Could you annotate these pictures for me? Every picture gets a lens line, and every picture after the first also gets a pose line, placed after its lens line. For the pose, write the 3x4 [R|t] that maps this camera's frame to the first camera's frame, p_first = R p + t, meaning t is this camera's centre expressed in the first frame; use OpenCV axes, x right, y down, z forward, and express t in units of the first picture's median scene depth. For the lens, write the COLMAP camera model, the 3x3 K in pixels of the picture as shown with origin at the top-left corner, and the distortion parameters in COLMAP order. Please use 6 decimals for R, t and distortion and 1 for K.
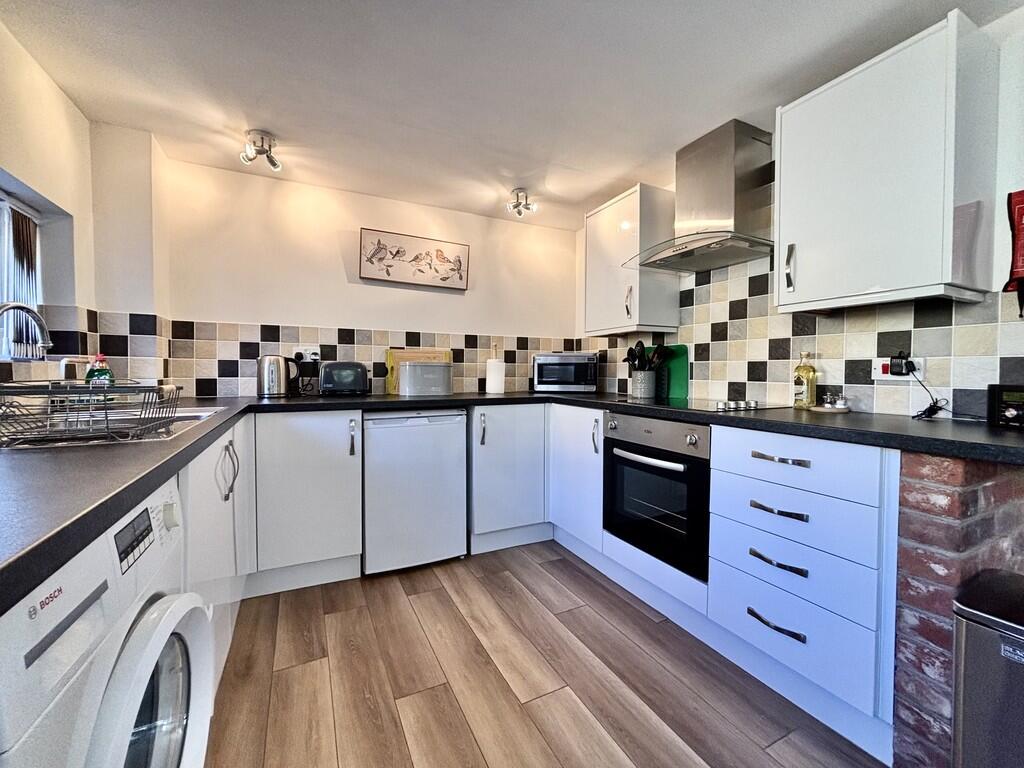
lens RADIAL K [[414.9, 0, 510.4], [0, 414.9, 378.5], [0, 0, 1]] dist [-0.009203, 0.007224]
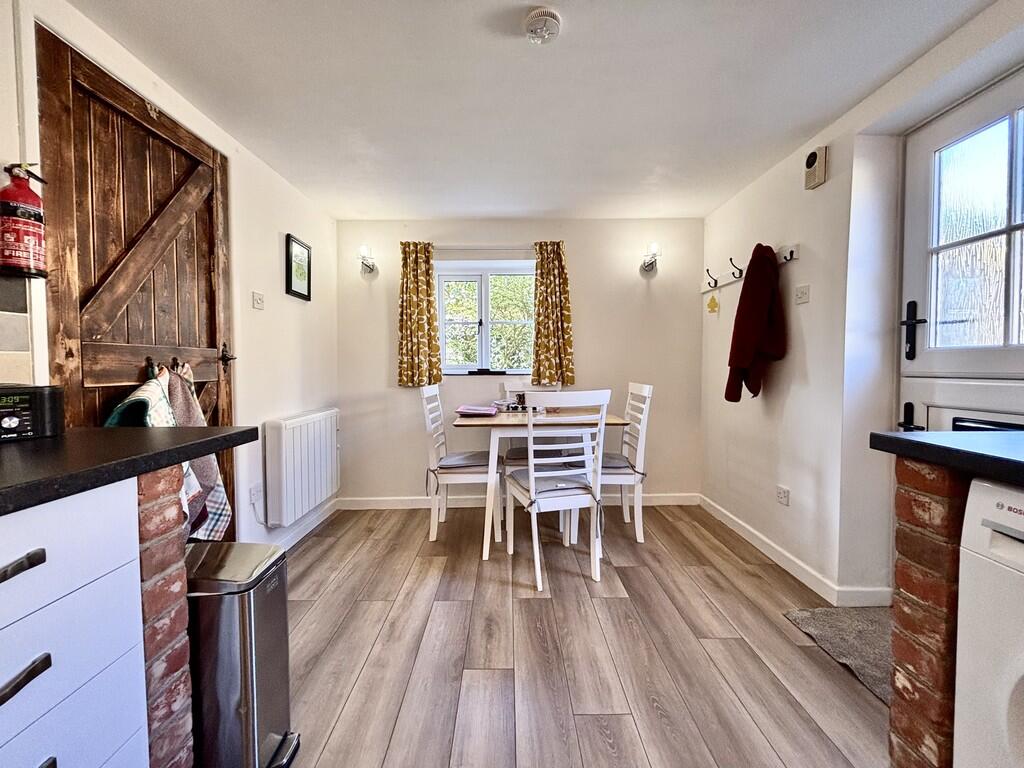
lens RADIAL K [[414.9, 0, 510.1], [0, 414.9, 378.9], [0, 0, 1]] dist [0.008815, -0.000247]
pose [[-0.894820, -0.013236, 0.446230, -0.015696], [0.010176, 0.998696, 0.050029, -0.018461], [-0.446310, 0.049308, -0.893519, 0.714714]]
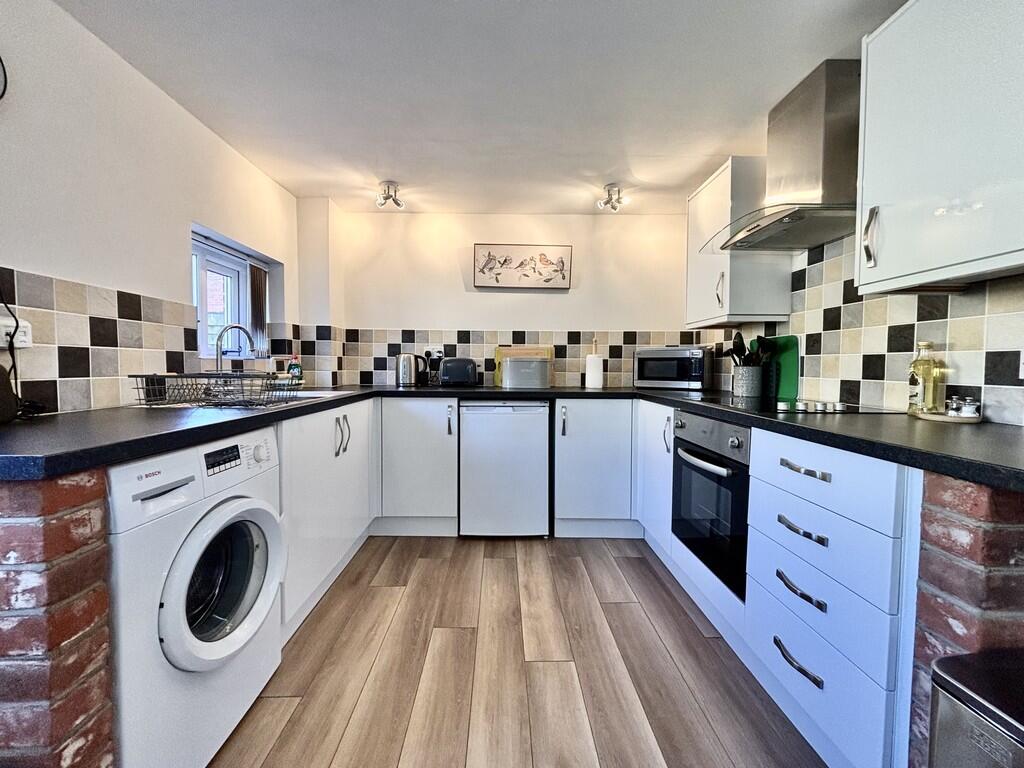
lens RADIAL K [[414.9, 0, 510.1], [0, 414.9, 378.9], [0, 0, 1]] dist [0.008815, -0.000247]
pose [[0.902555, 0.015735, -0.430288, 0.298895], [-0.010406, 0.999837, 0.014737, 0.000694], [0.430450, -0.008823, 0.902571, -0.022885]]
